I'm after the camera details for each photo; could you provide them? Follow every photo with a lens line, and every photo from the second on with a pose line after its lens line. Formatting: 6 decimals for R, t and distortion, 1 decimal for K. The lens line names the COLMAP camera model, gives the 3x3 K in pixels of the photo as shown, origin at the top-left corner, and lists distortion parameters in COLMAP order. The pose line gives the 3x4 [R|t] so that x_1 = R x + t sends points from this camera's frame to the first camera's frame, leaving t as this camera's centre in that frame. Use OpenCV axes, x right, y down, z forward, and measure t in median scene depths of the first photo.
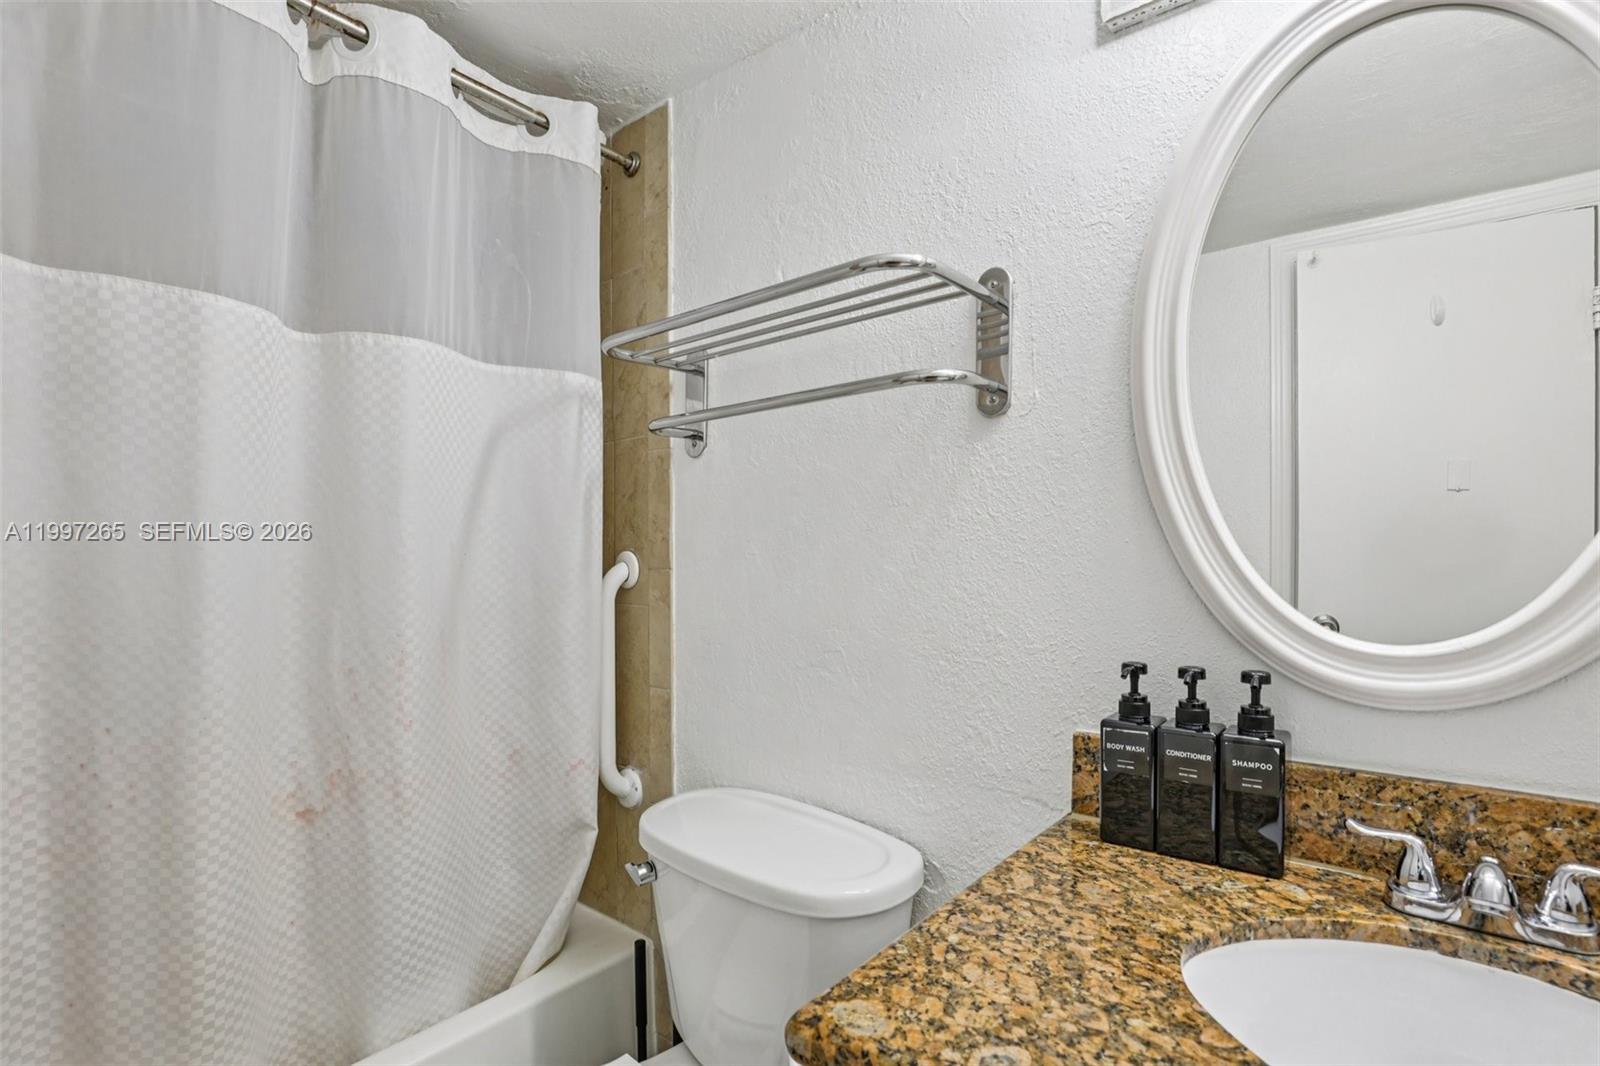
lens RADIAL K [[752.6, 0, 829.4], [0, 752.6, 562.3], [0, 0, 1]] dist [-0.037249, 0.008901]
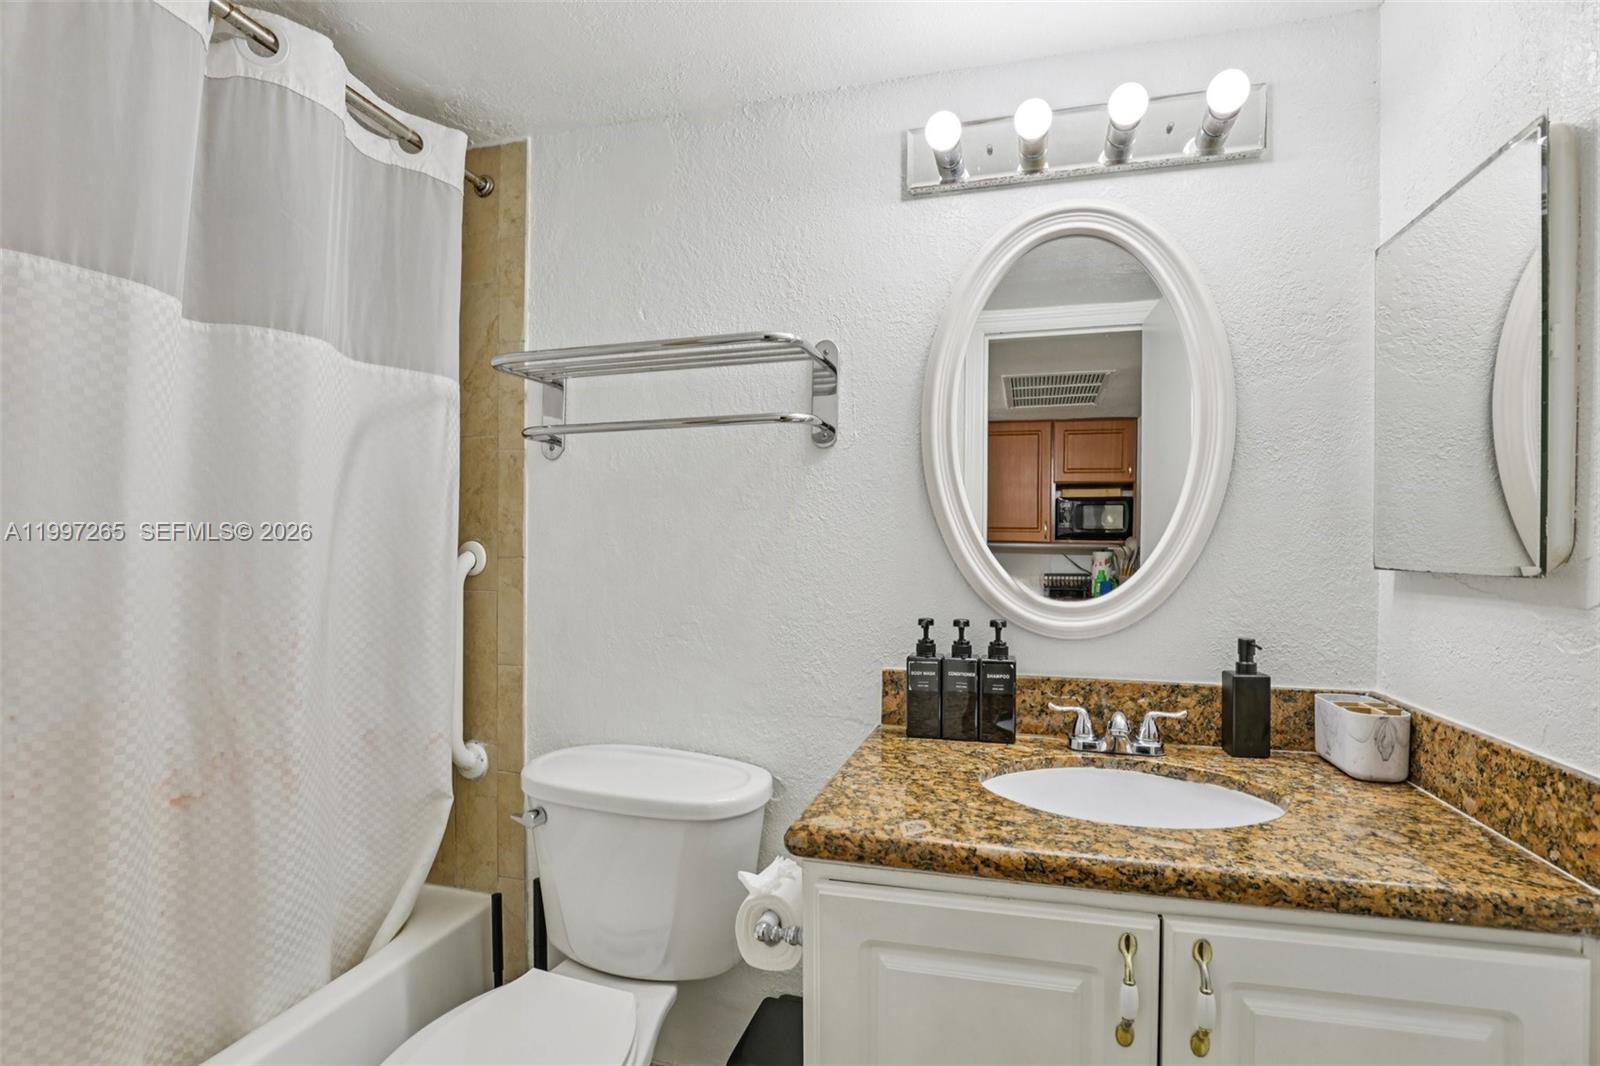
lens RADIAL K [[752.6, 0, 832.4], [0, 752.6, 556.8], [0, 0, 1]] dist [-0.037249, 0.008901]
pose [[0.916873, 0.004516, 0.399153, -0.306869], [-0.004567, 0.999989, -0.000823, 0.008551], [-0.399153, -0.001069, 0.916884, -0.266628]]
